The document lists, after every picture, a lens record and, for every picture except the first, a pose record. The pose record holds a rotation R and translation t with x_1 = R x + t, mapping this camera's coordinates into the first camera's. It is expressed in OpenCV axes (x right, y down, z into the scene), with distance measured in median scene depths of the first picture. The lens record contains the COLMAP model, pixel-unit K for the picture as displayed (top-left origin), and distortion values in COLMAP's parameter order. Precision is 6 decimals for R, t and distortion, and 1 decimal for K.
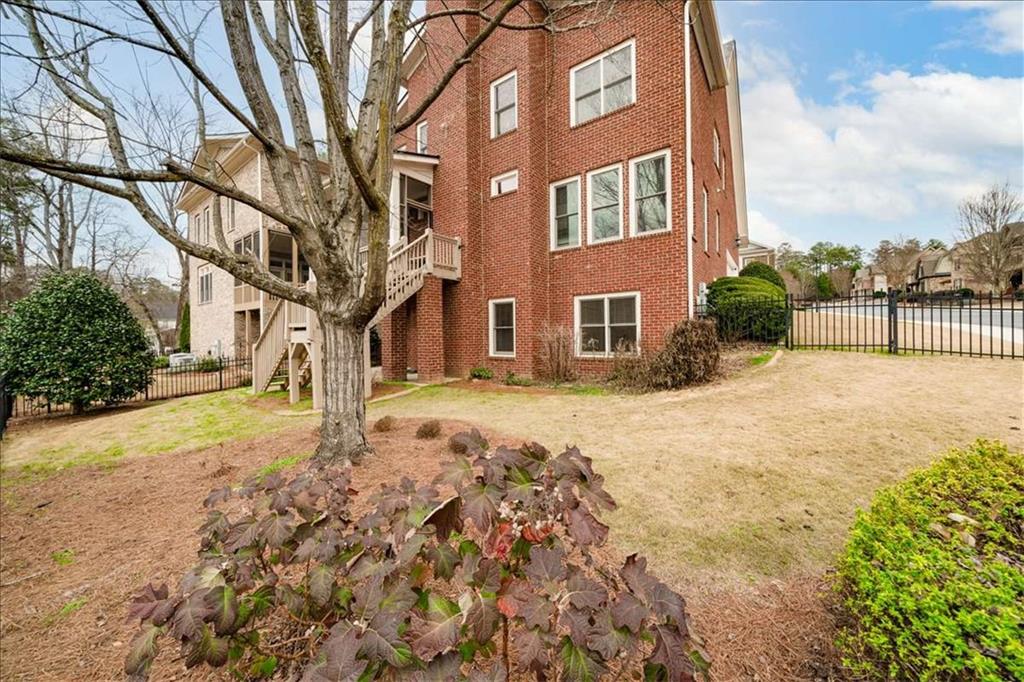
lens RADIAL K [[381.6, 0, 511.7], [0, 381.6, 337.8], [0, 0, 1]] dist [-0.000948, 0.000727]
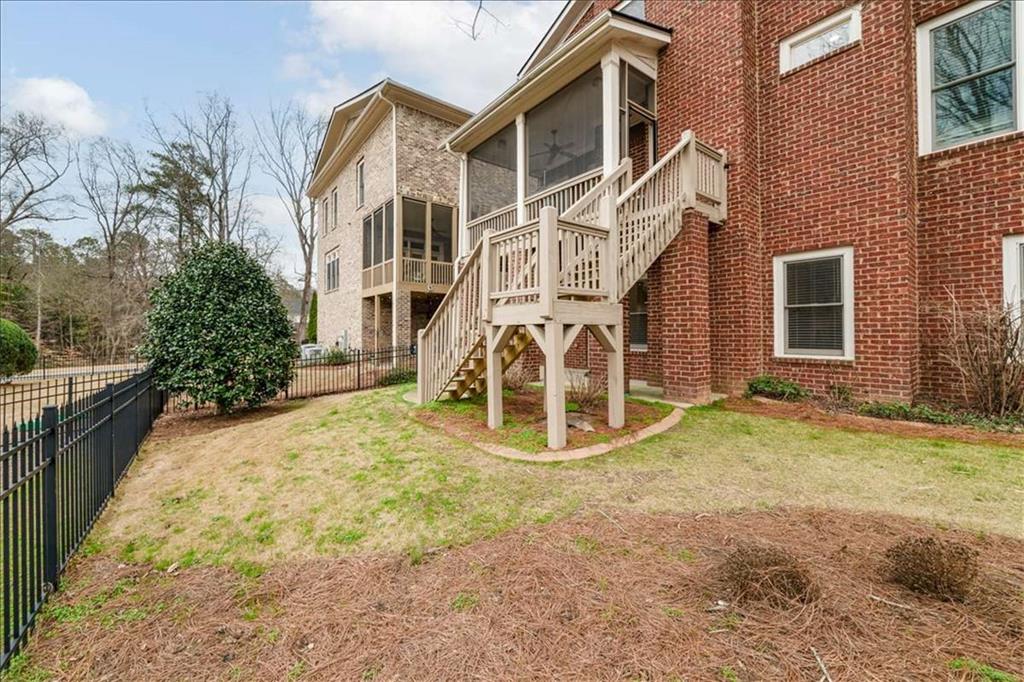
lens RADIAL K [[381.6, 0, 448.1], [0, 381.6, 332.5], [0, 0, 1]] dist [-0.000948, 0.000727]
pose [[0.944486, 0.006786, -0.328480, -0.342191], [-0.010041, 0.999916, -0.008214, 0.022473], [0.328397, 0.011056, 0.944475, 0.319923]]
